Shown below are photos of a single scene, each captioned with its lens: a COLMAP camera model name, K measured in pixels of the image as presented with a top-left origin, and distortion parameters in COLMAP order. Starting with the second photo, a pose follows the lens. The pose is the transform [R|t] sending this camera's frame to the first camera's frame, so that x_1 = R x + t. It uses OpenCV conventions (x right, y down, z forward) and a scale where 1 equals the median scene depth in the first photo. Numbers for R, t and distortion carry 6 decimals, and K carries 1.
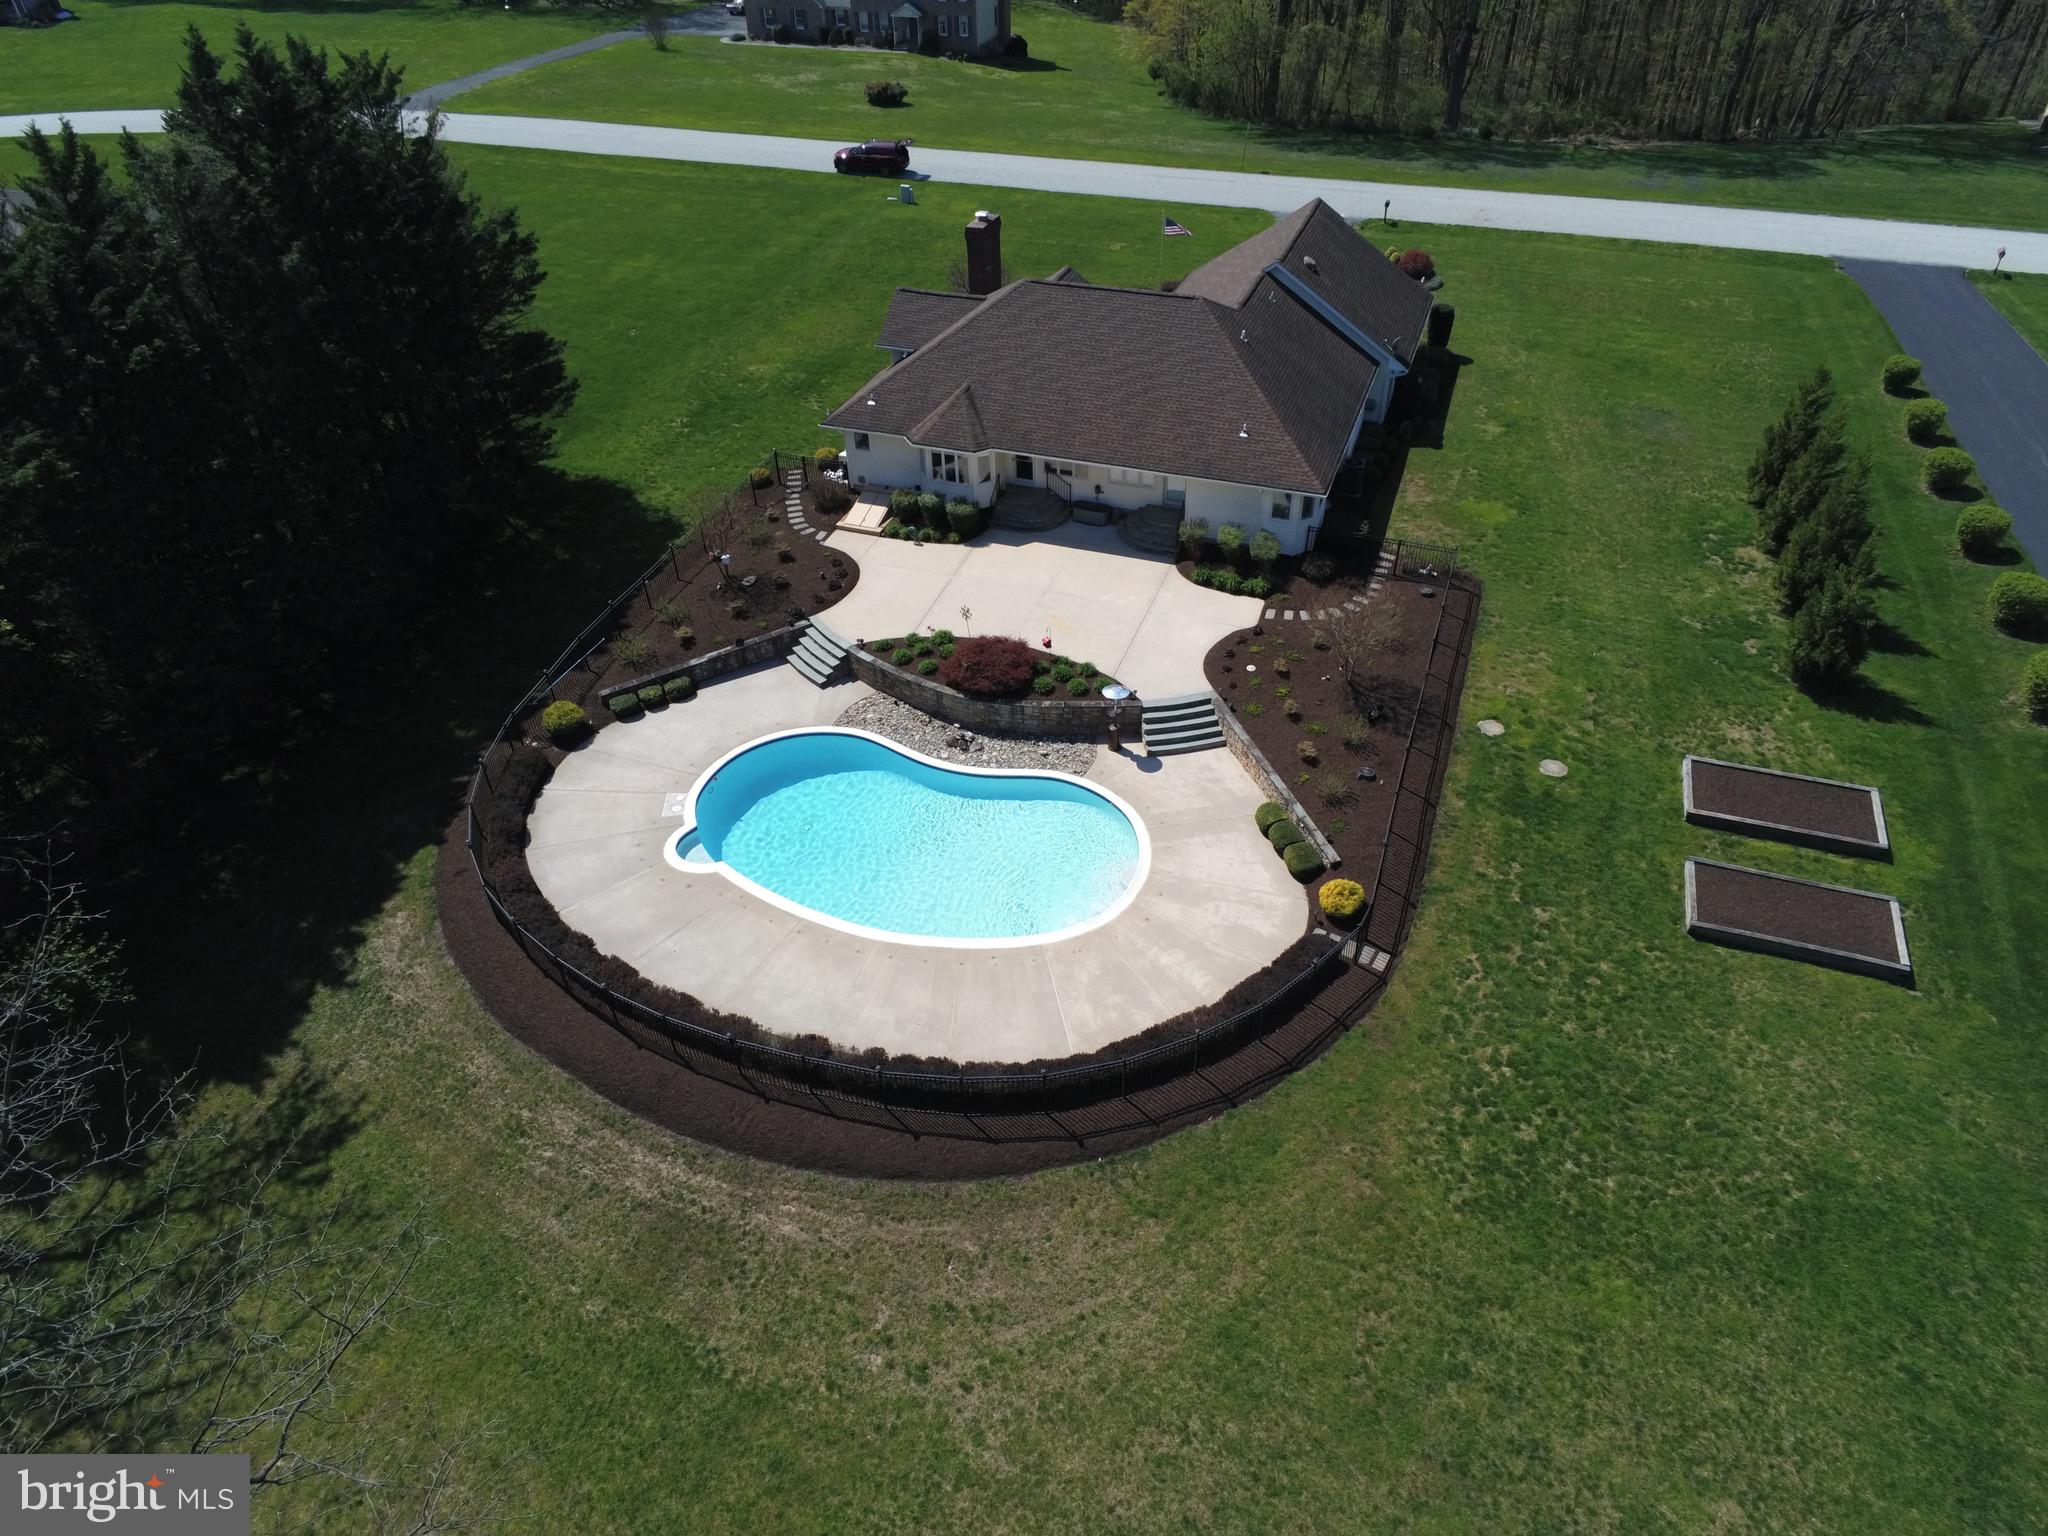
lens RADIAL K [[1327.8, 0, 1021.1], [0, 1327.8, 768.0], [0, 0, 1]] dist [0.002197, -0.000384]
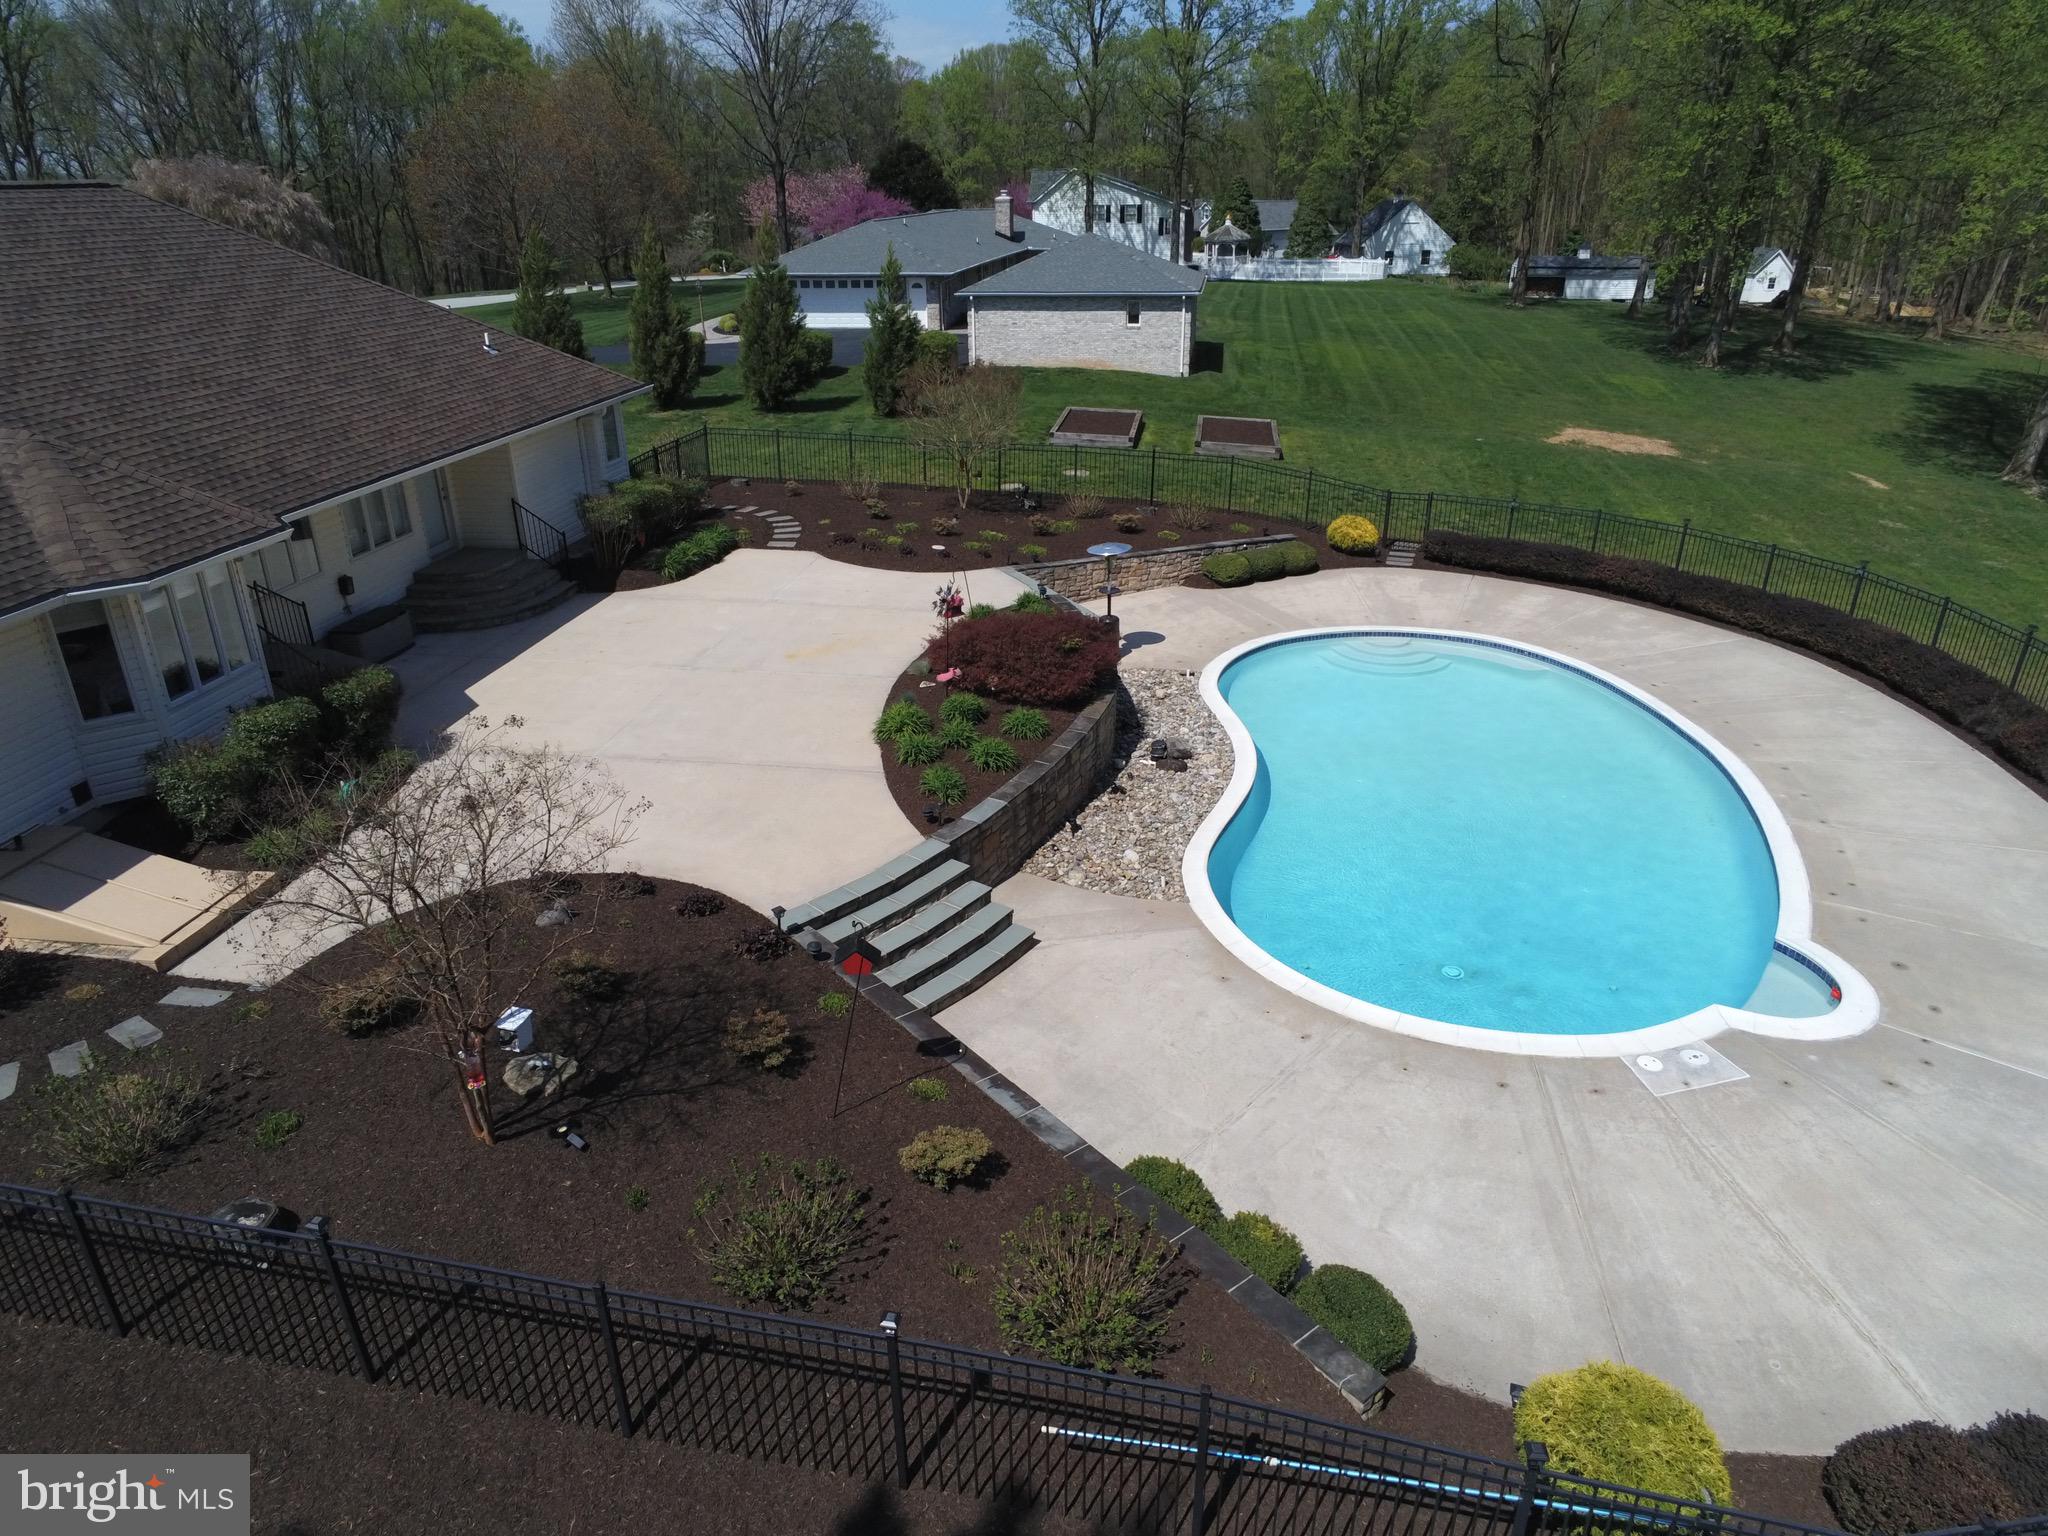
lens RADIAL K [[1328.5, 0, 1025.4], [0, 1328.5, 762.9], [0, 0, 1]] dist [0.006459, -0.004699]
pose [[-0.203620, -0.371312, 0.905907, -0.485686], [0.626041, 0.662024, 0.412064, -0.256799], [-0.752736, 0.651039, 0.097655, 1.007372]]
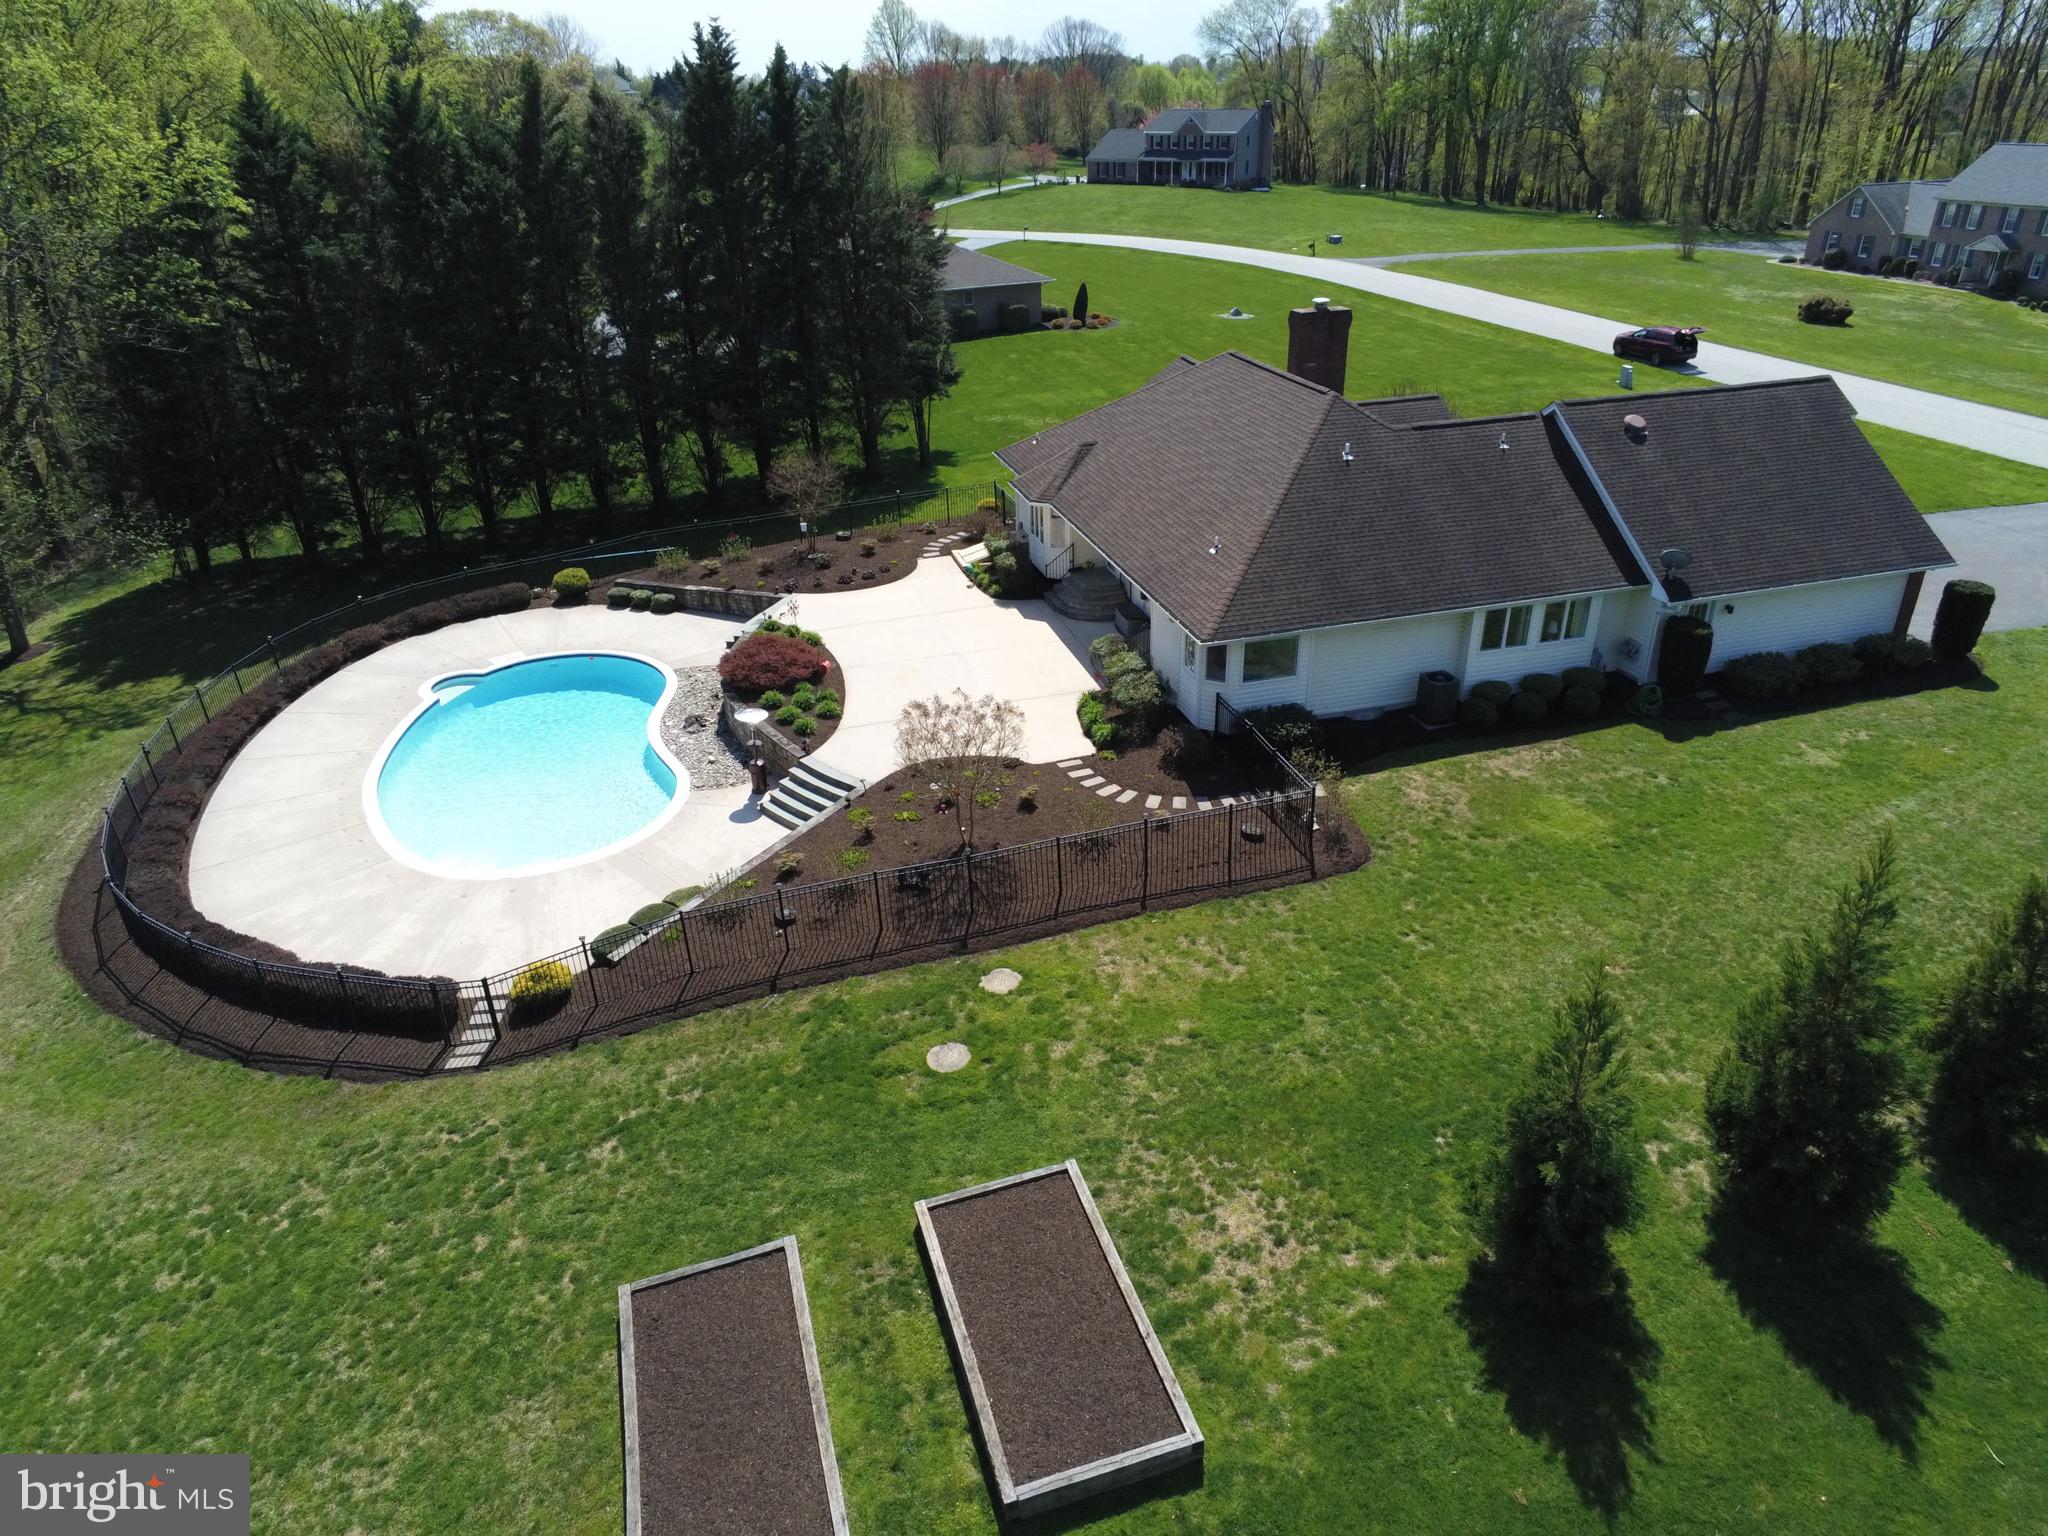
lens RADIAL K [[1327.8, 0, 1021.1], [0, 1327.8, 768.0], [0, 0, 1]] dist [0.002197, -0.000384]
pose [[0.587472, 0.380224, -0.714358, 0.752063], [-0.499143, 0.865078, 0.049962, -0.149863], [0.636972, 0.327216, 0.697995, 0.528855]]
